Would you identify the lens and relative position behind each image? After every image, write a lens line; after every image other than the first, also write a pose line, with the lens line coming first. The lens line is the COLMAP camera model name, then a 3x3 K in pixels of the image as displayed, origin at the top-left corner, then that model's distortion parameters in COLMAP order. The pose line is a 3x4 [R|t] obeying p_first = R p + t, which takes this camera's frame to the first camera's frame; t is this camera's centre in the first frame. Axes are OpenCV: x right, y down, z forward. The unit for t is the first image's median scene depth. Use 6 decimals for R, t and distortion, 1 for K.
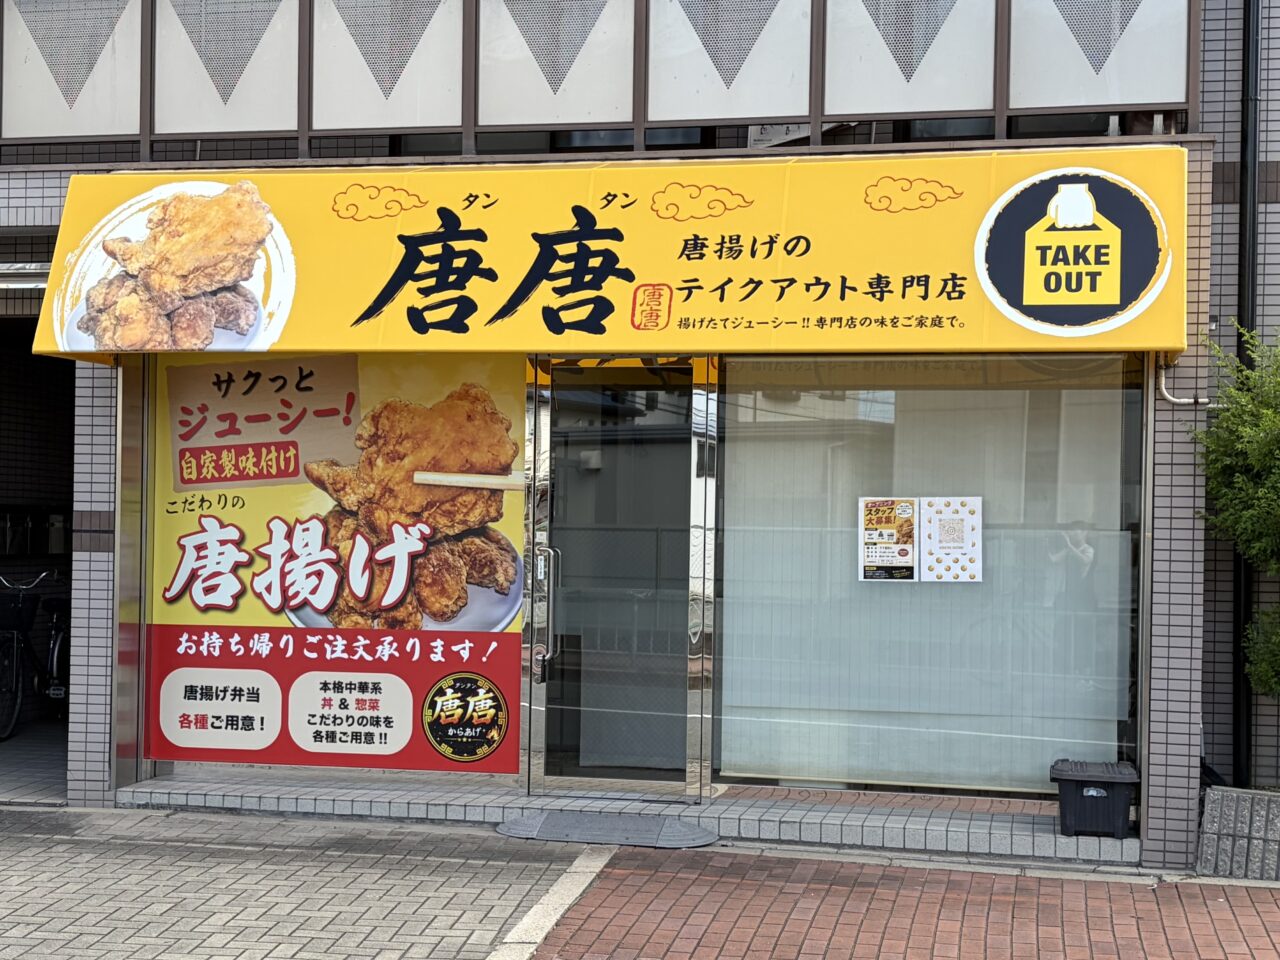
lens RADIAL K [[1339.3, 0, 641.7], [0, 1339.3, 490.0], [0, 0, 1]] dist [-0.014297, 0.000000]
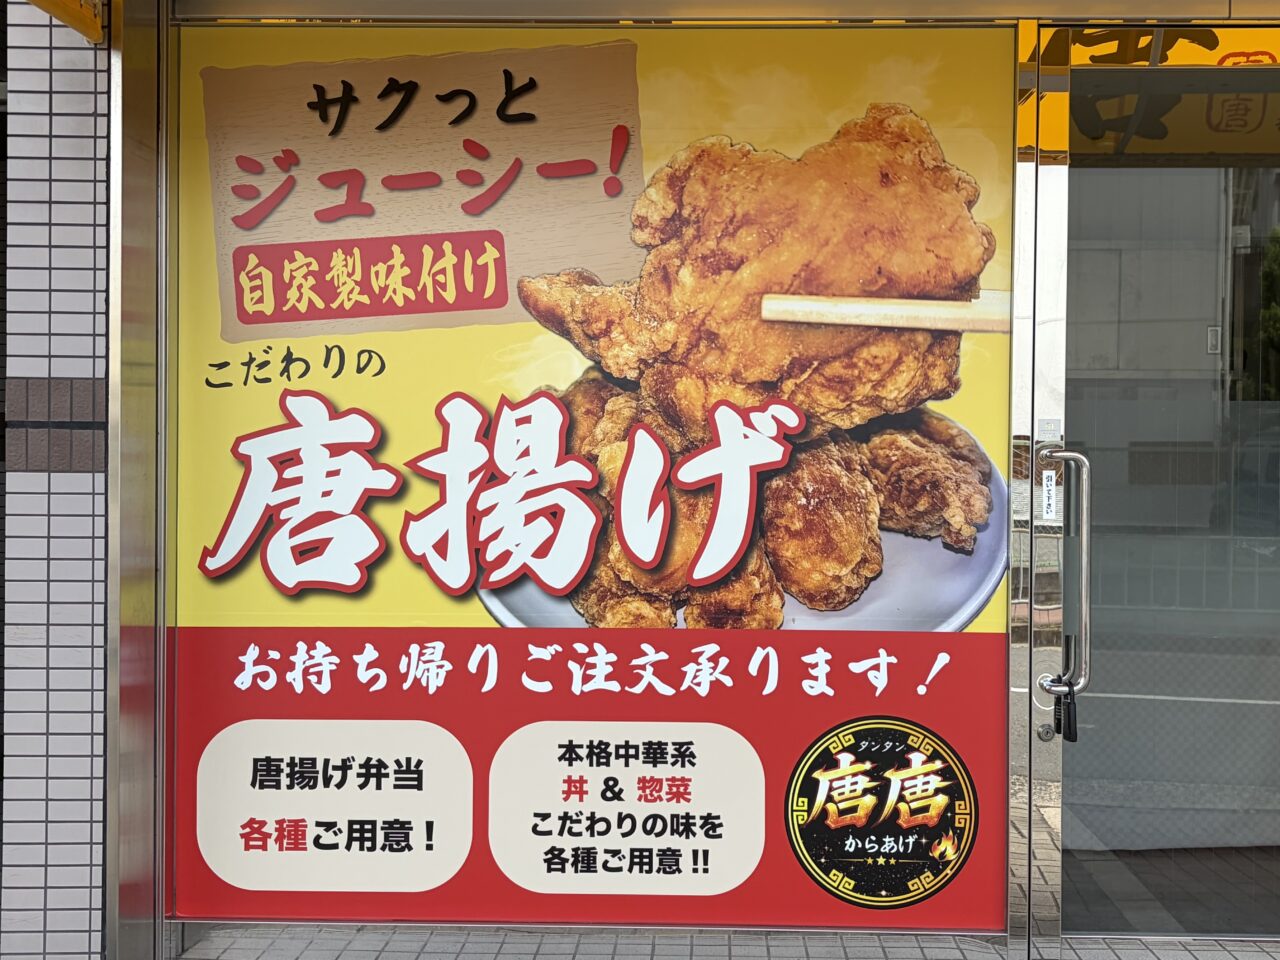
lens RADIAL K [[1530.7, 0, 637.2], [0, 1530.7, 467.6], [0, 0, 1]] dist [0.077885, 0.000000]
pose [[0.994097, -0.006733, 0.108290, -0.270934], [0.004261, 0.999725, 0.023042, 0.034186], [-0.108416, -0.022444, 0.993852, 0.462996]]
